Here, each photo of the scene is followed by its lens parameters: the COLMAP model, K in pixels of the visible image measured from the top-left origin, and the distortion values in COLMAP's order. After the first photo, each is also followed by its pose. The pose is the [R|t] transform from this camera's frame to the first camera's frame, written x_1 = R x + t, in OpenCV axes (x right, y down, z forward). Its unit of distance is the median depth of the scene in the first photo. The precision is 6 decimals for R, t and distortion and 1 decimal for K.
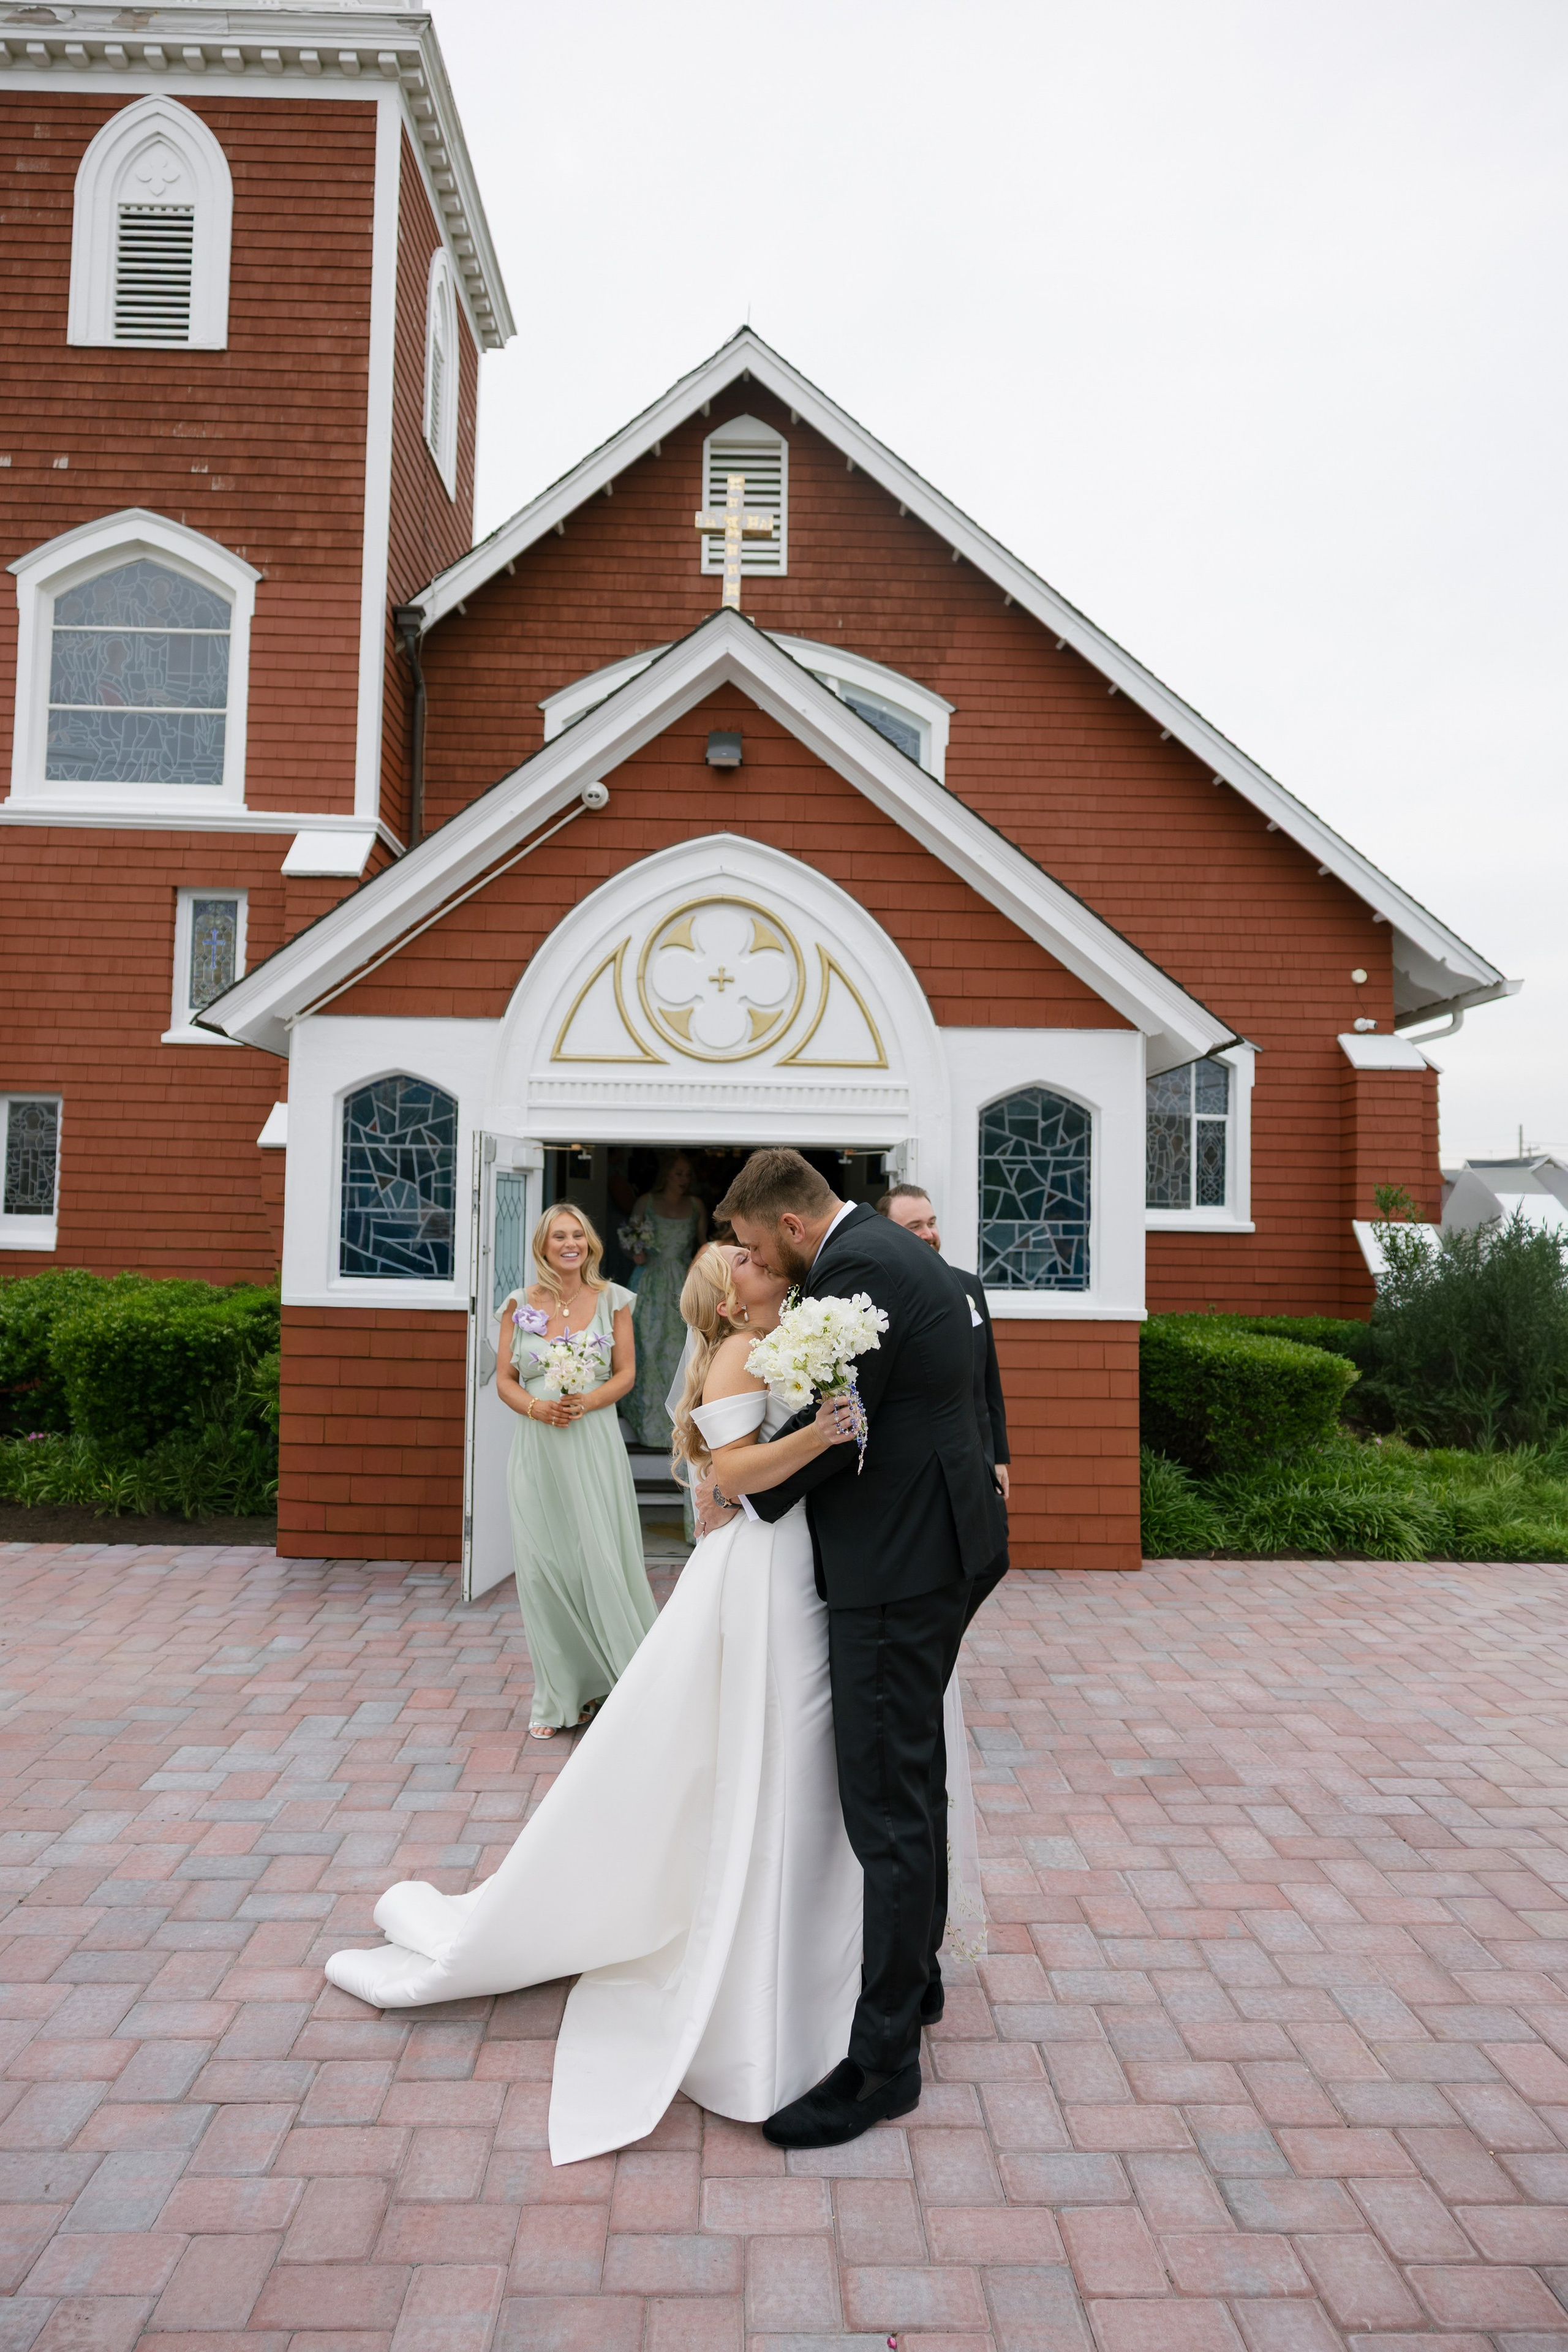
lens RADIAL K [[1569.8, 0, 794.1], [0, 1569.8, 1175.7], [0, 0, 1]] dist [-0.005420, 0.001636]
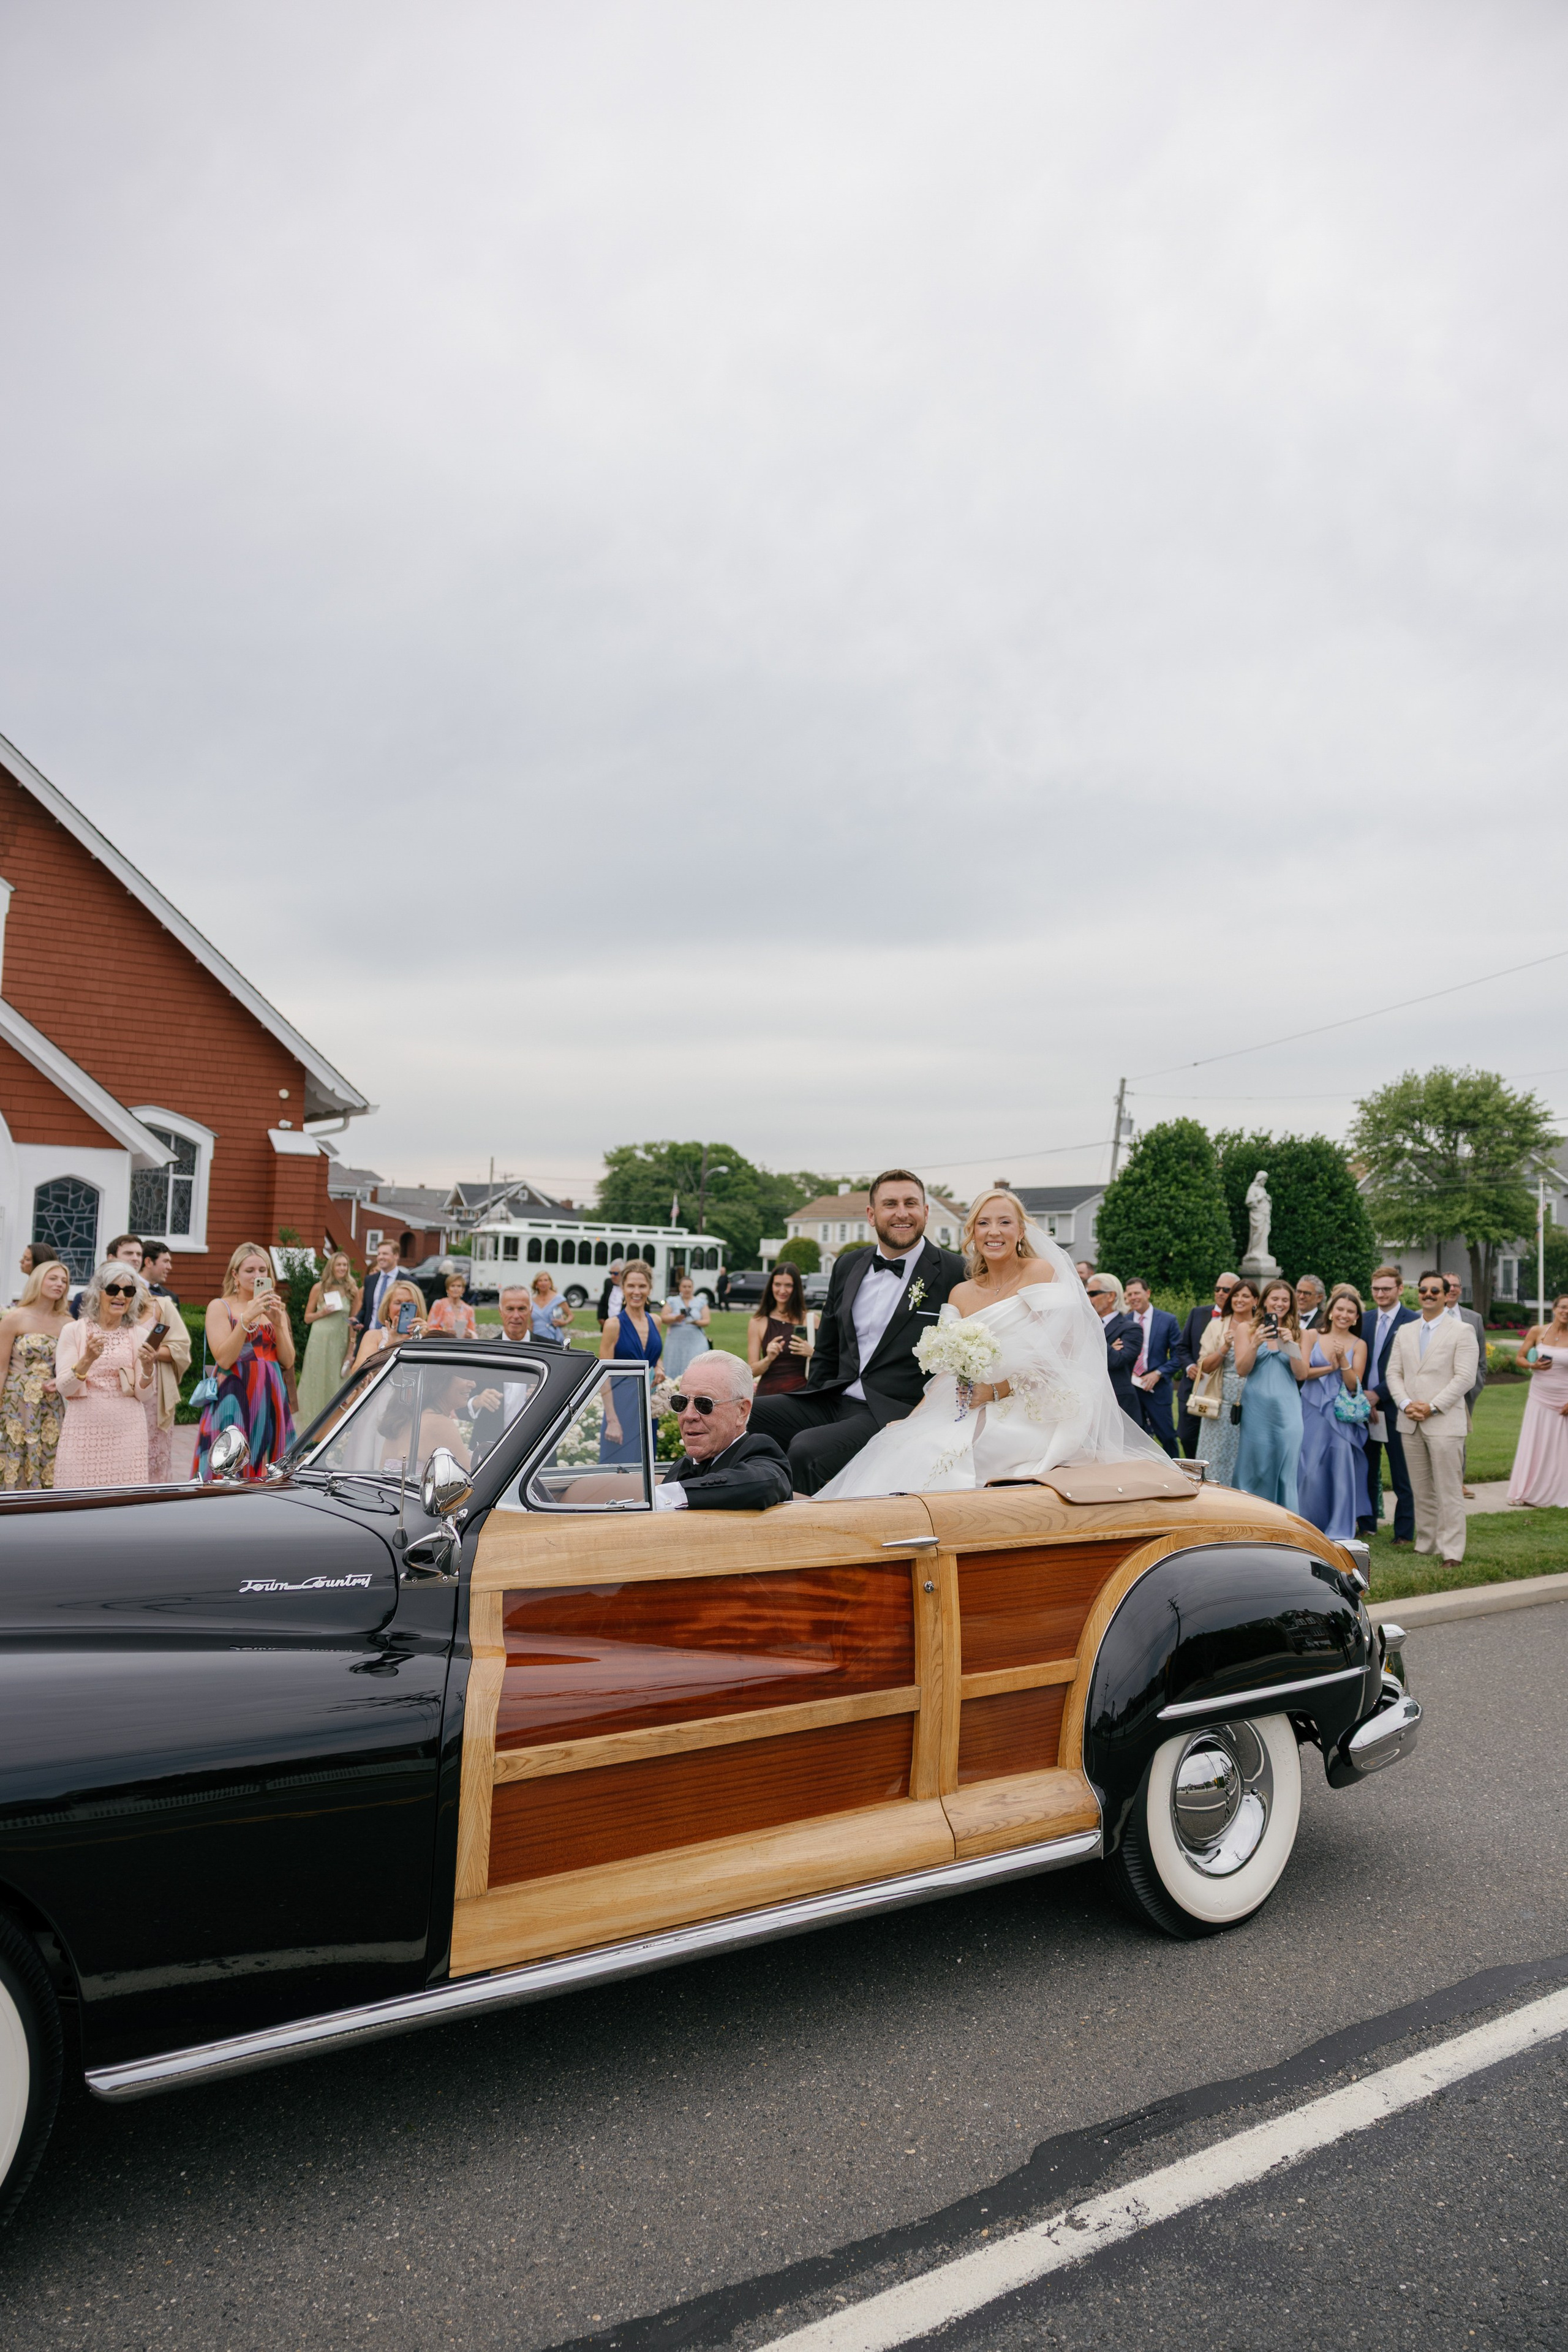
lens RADIAL K [[1569.8, 0, 794.1], [0, 1569.8, 1175.7], [0, 0, 1]] dist [-0.005420, 0.001636]
pose [[0.821302, 0.047362, 0.568524, -0.118126], [-0.044138, 0.998836, -0.019447, -0.035396], [-0.568784, -0.009122, 0.822436, -0.612117]]
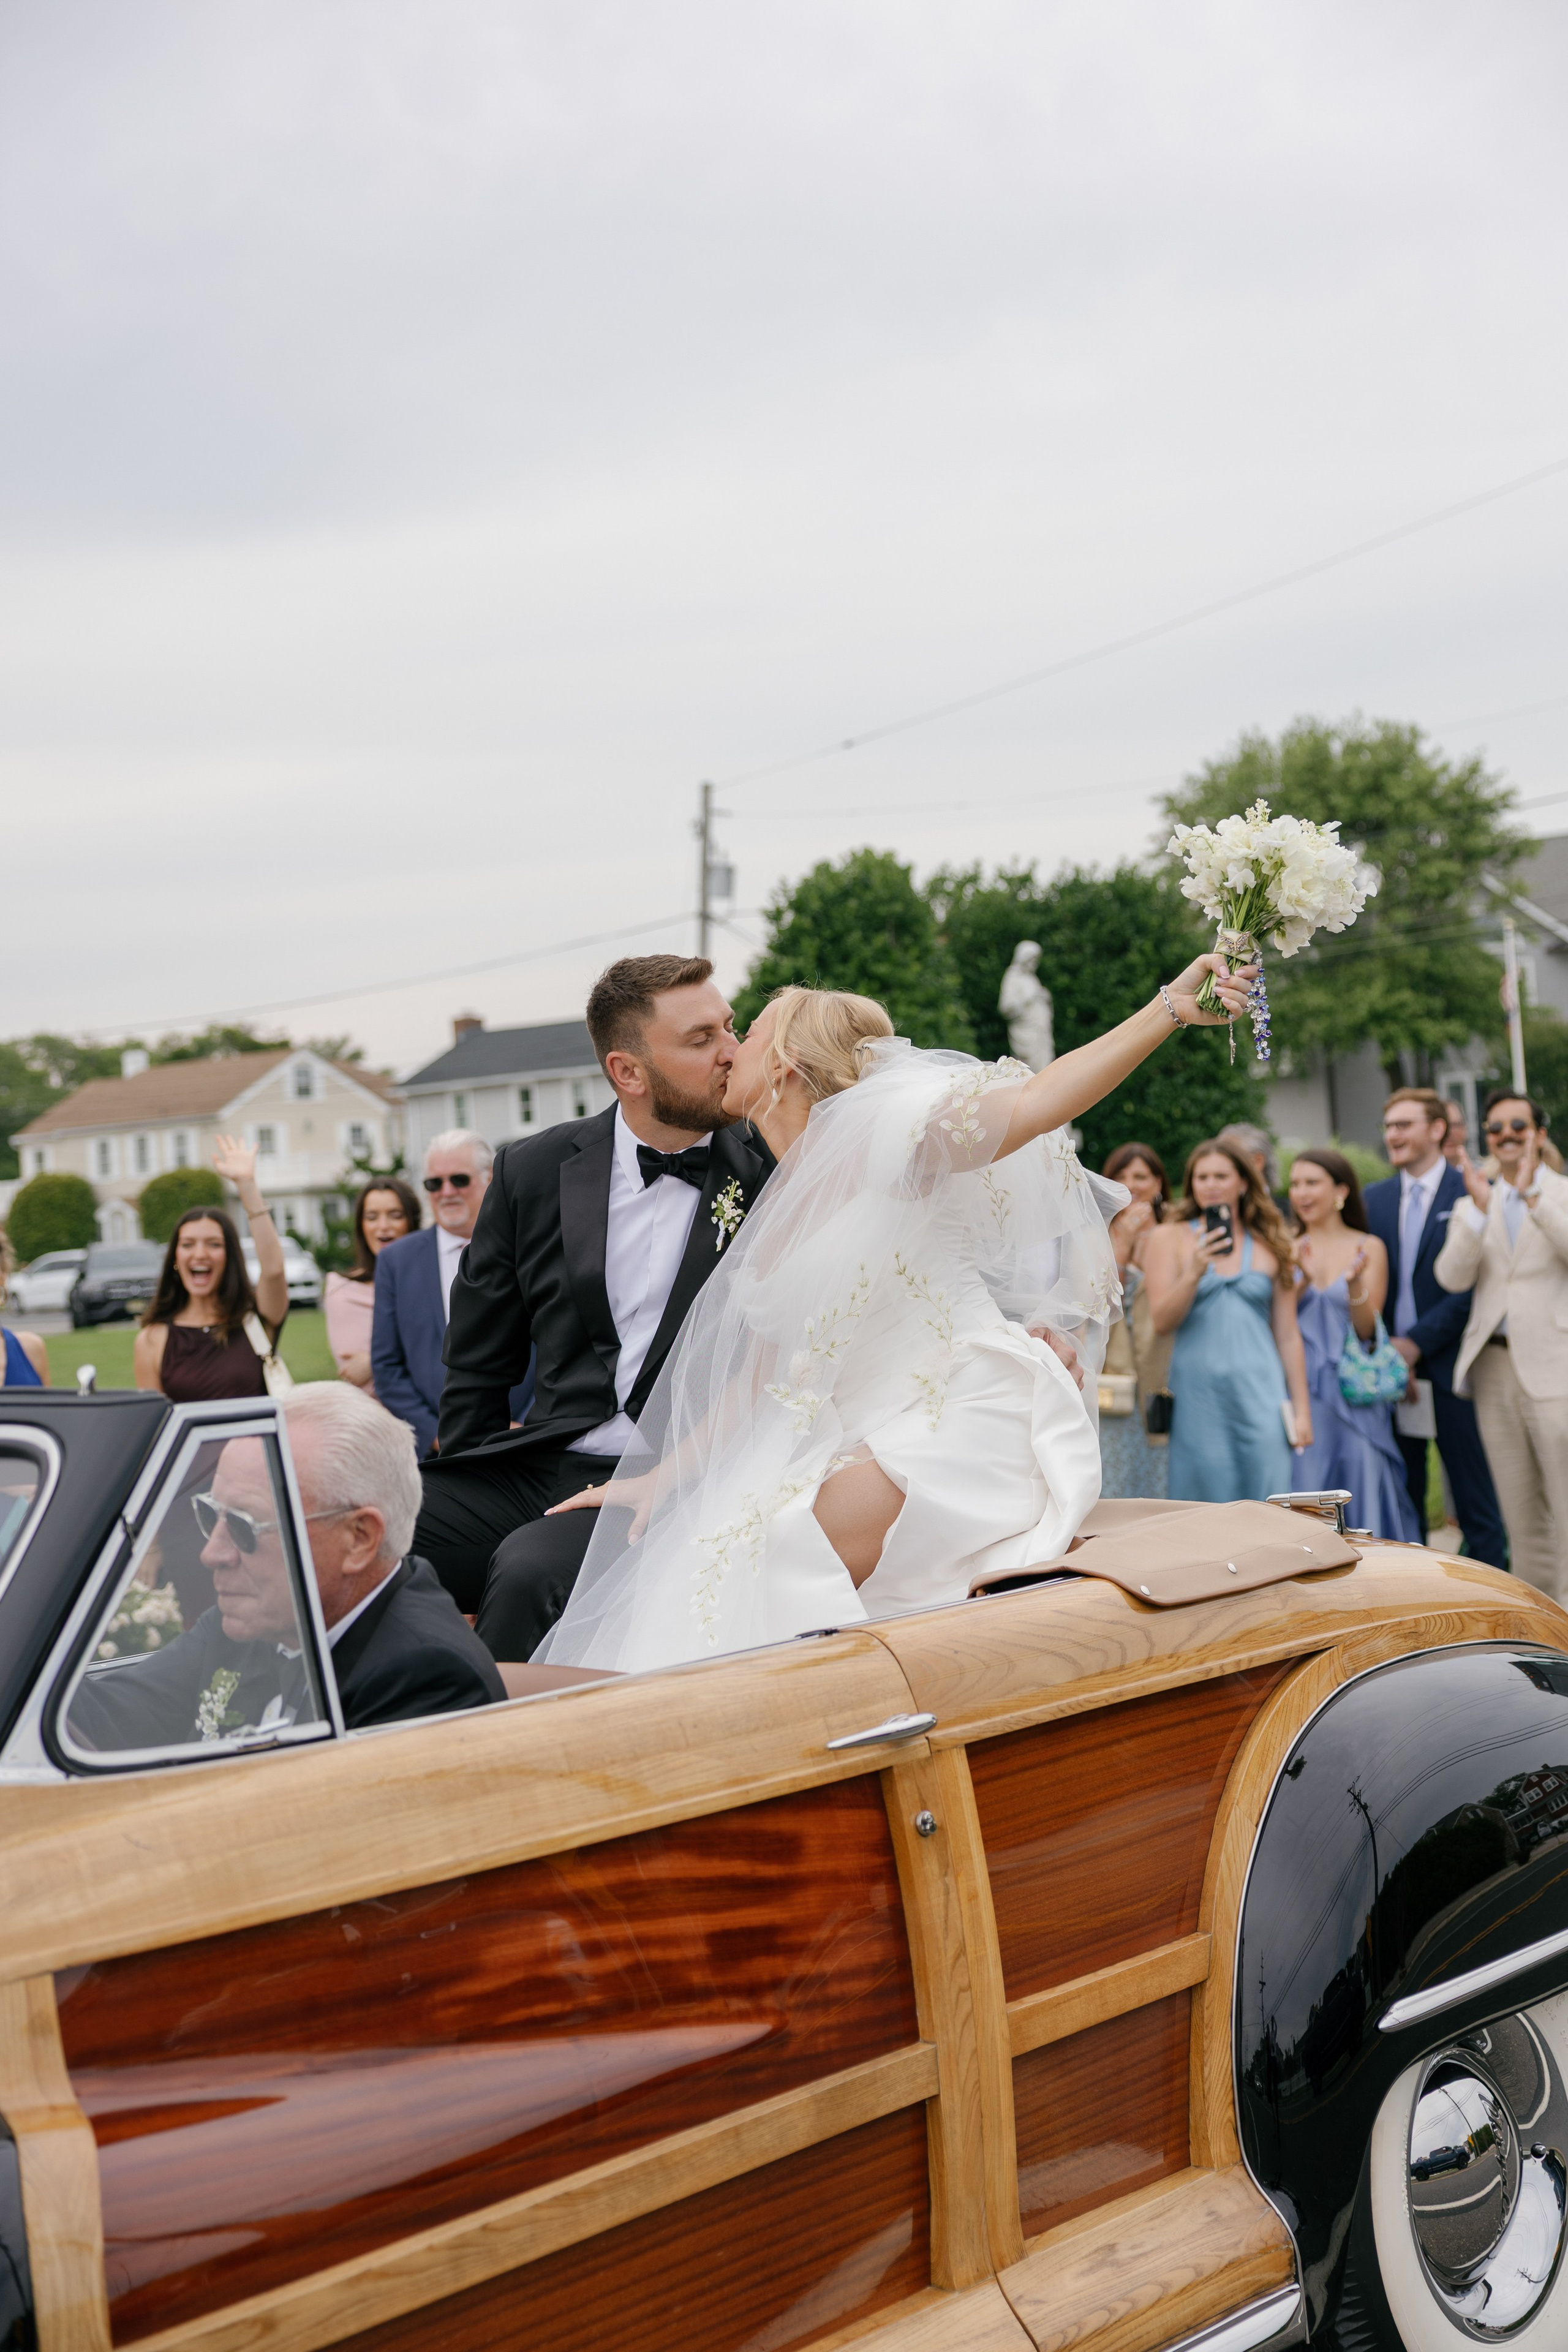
lens RADIAL K [[3248.5, 0, 784.0], [0, 3248.5, 1176.0], [0, 0, 1]] dist [0.018523, -0.071338]
pose [[0.669084, -0.054951, 0.741152, -0.130727], [0.047376, 0.998388, 0.031254, -0.031116], [-0.741675, 0.014201, 0.670609, -0.576609]]
